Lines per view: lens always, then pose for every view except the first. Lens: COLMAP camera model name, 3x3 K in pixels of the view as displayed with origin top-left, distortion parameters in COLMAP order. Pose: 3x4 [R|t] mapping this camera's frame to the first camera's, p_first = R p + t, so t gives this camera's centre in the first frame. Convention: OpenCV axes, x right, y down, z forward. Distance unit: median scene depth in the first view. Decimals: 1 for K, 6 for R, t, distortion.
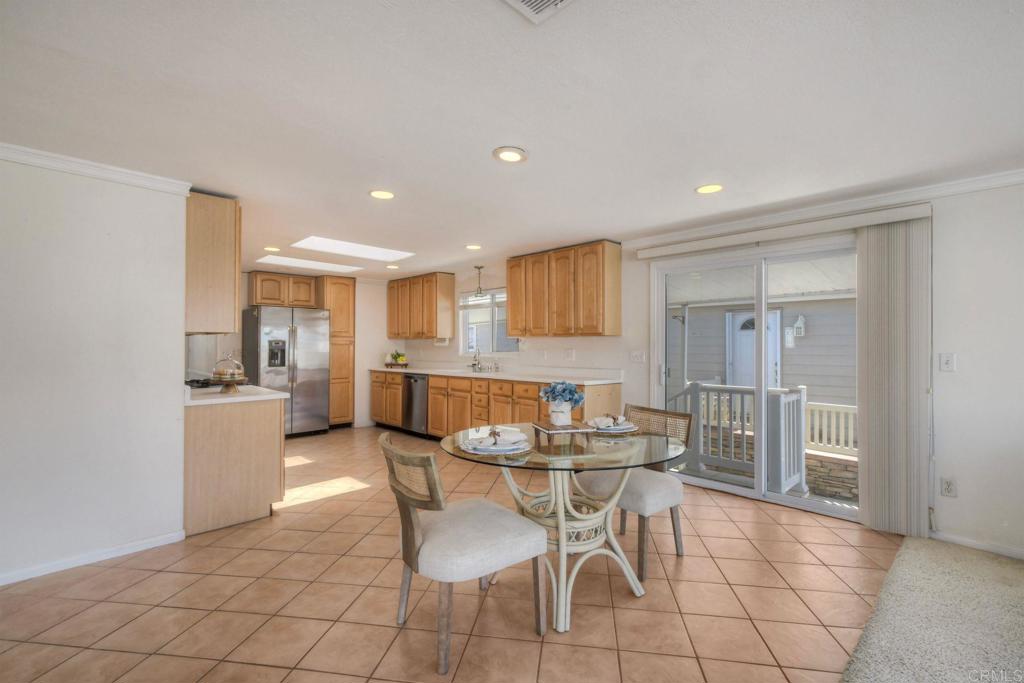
lens RADIAL K [[454.0, 0, 515.7], [0, 454.0, 342.9], [0, 0, 1]] dist [0.000130, -0.000008]
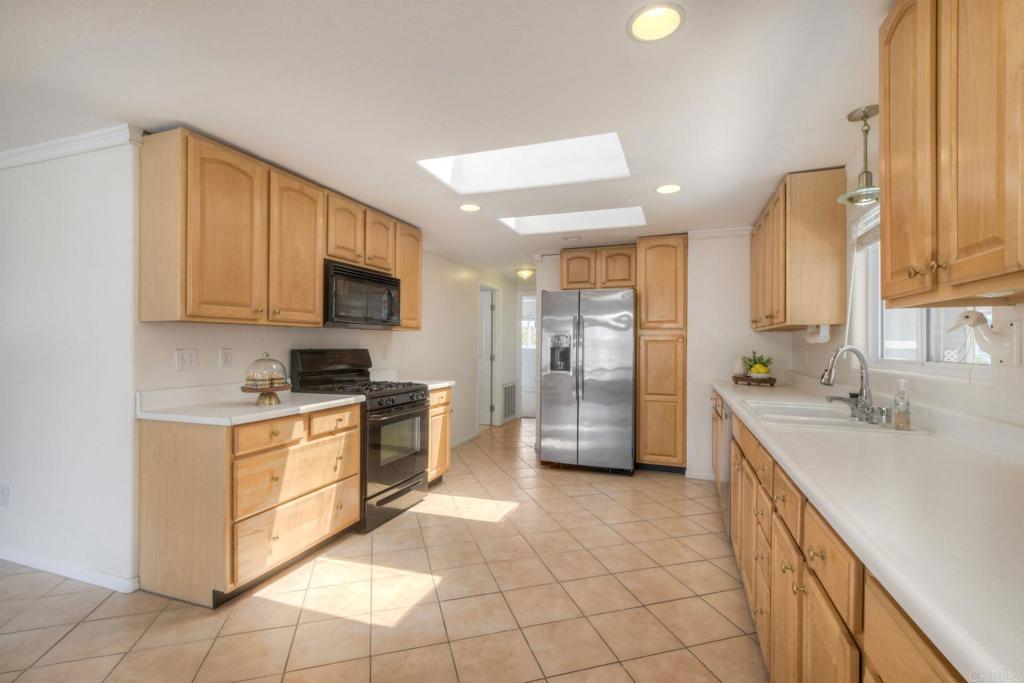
lens RADIAL K [[454.0, 0, 515.7], [0, 454.0, 342.9], [0, 0, 1]] dist [0.000130, -0.000008]
pose [[0.426788, -0.002804, -0.904347, 0.116290], [0.003405, 0.999993, -0.001494, 0.007046], [0.904345, -0.002442, 0.426795, 0.606088]]
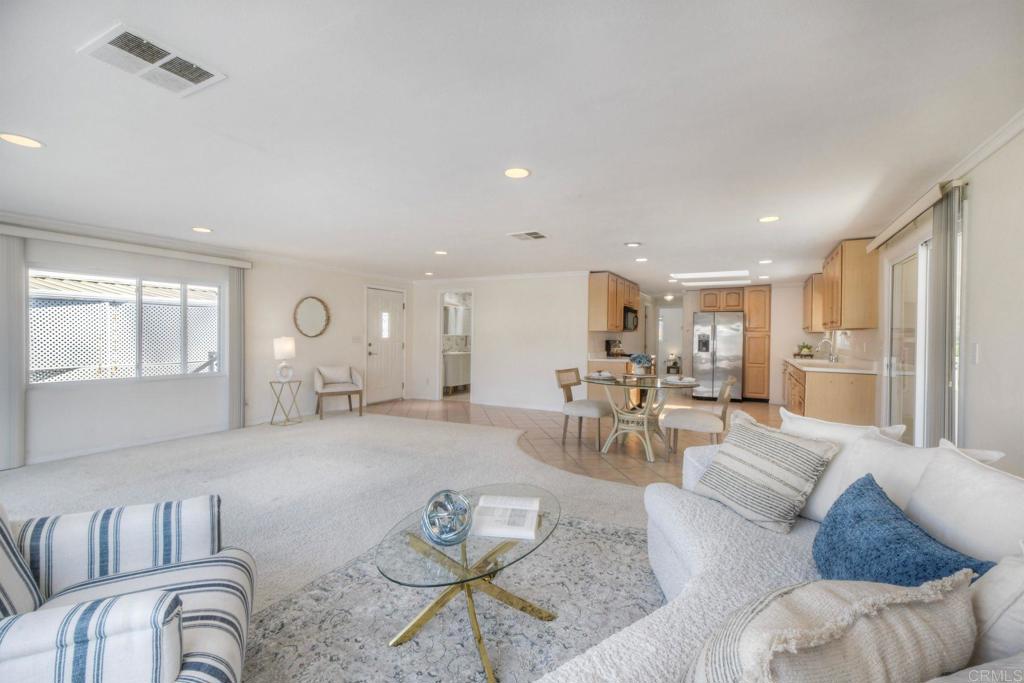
lens RADIAL K [[447.3, 0, 514.7], [0, 447.3, 340.6], [0, 0, 1]] dist [-0.000793, -0.000032]
pose [[0.283427, 0.006507, -0.958972, 0.724292], [-0.002098, 0.999979, 0.006165, 0.007194], [0.958991, 0.000265, 0.283435, -0.034223]]
